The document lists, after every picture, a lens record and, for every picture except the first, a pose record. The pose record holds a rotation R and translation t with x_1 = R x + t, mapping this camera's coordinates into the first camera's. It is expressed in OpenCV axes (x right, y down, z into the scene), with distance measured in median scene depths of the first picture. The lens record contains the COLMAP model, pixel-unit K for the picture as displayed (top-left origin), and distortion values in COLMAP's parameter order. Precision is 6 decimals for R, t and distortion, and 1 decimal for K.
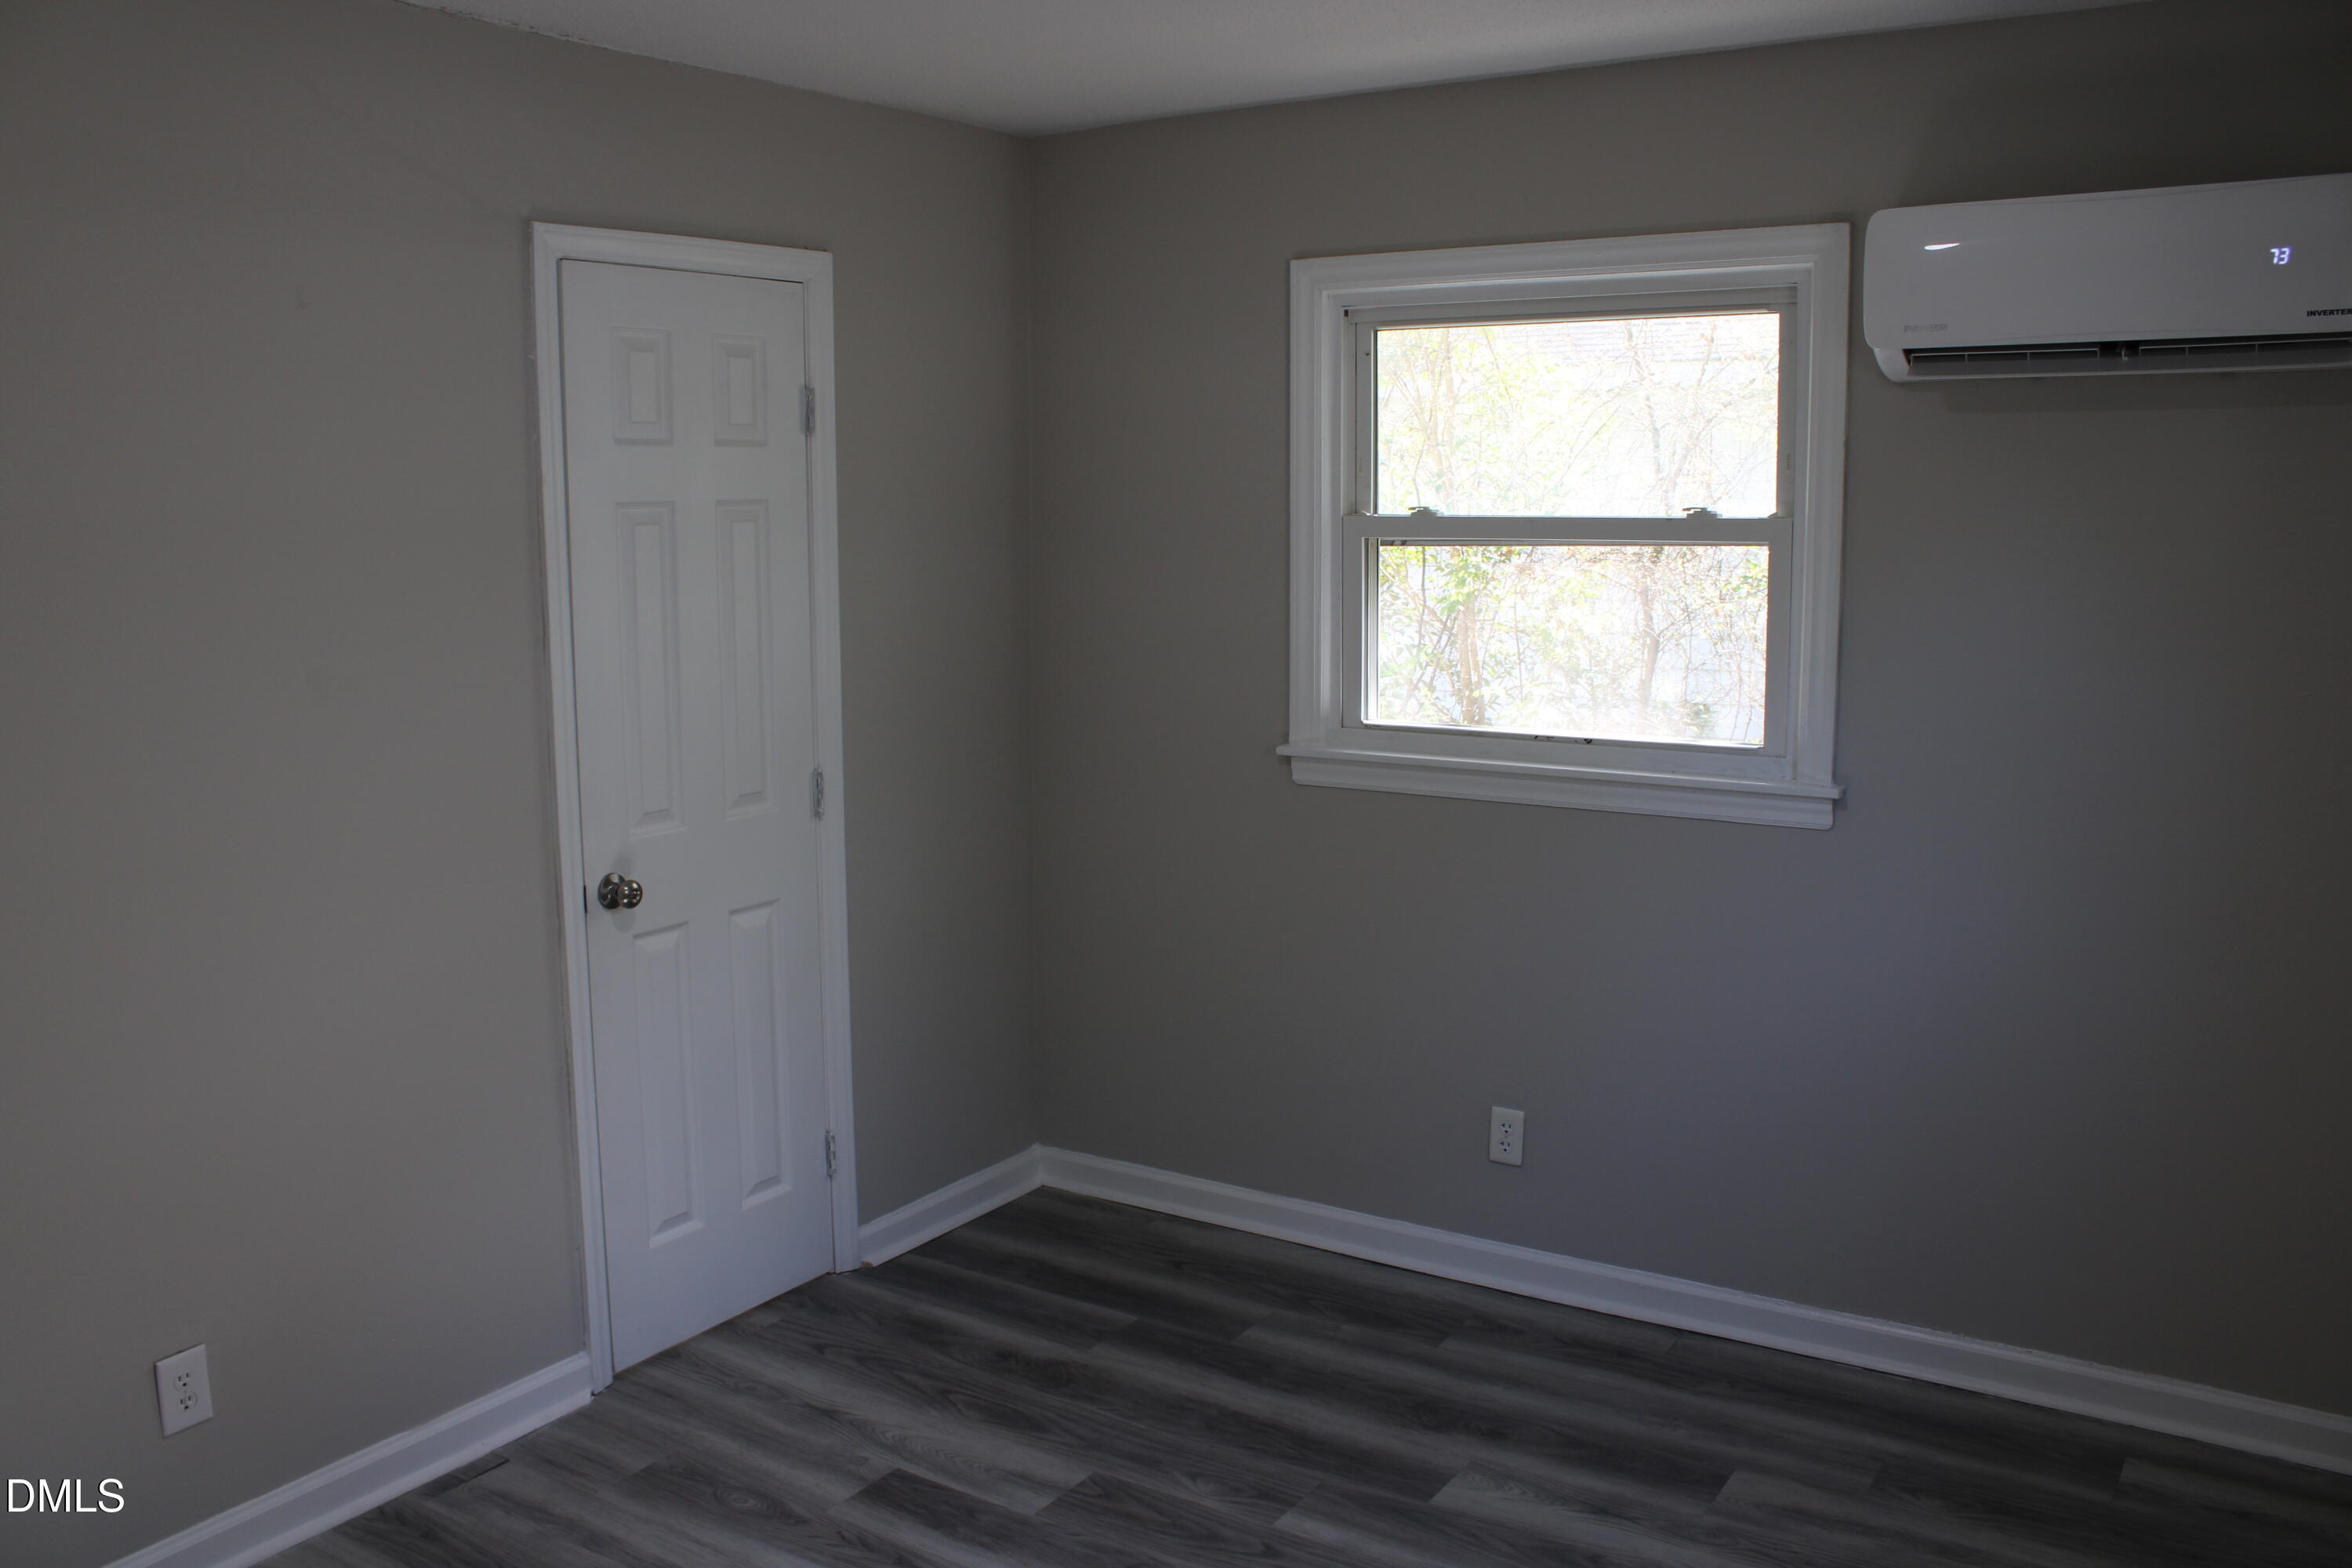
lens RADIAL K [[1955.0, 0, 1176.0], [0, 1955.0, 784.0], [0, 0, 1]] dist [-0.175153, 0.180283]
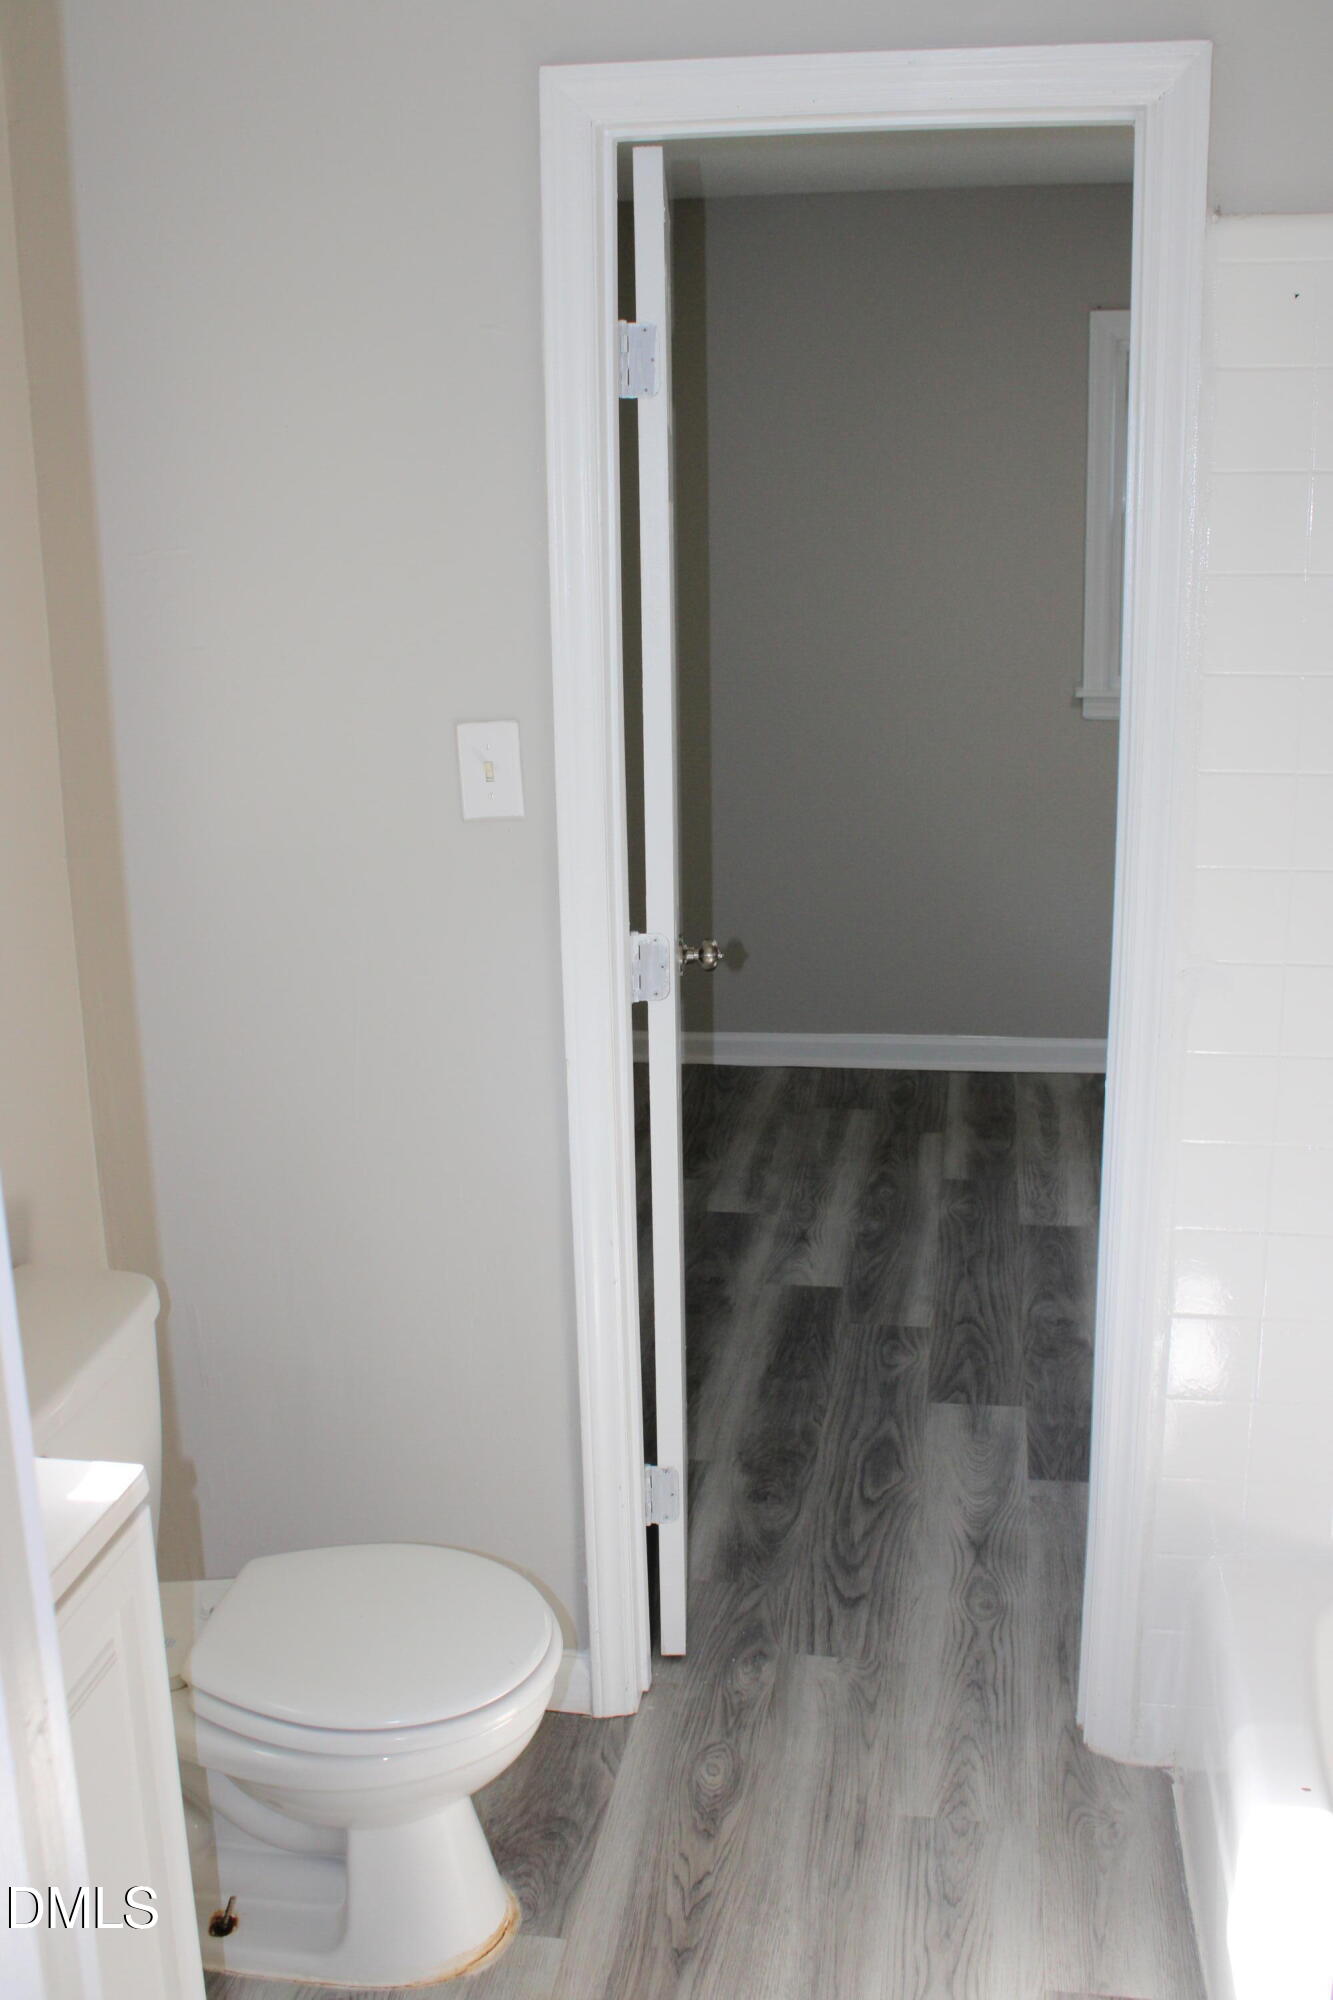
lens RADIAL K [[1978.4, 0, 666.5], [0, 1978.4, 1000.0], [0, 0, 1]] dist [-0.006098, -0.014702]
pose [[-0.411186, -0.225227, 0.883289, -0.957158], [0.140857, 0.941657, 0.305682, -0.241068], [-0.900603, 0.250109, -0.355471, 1.502931]]
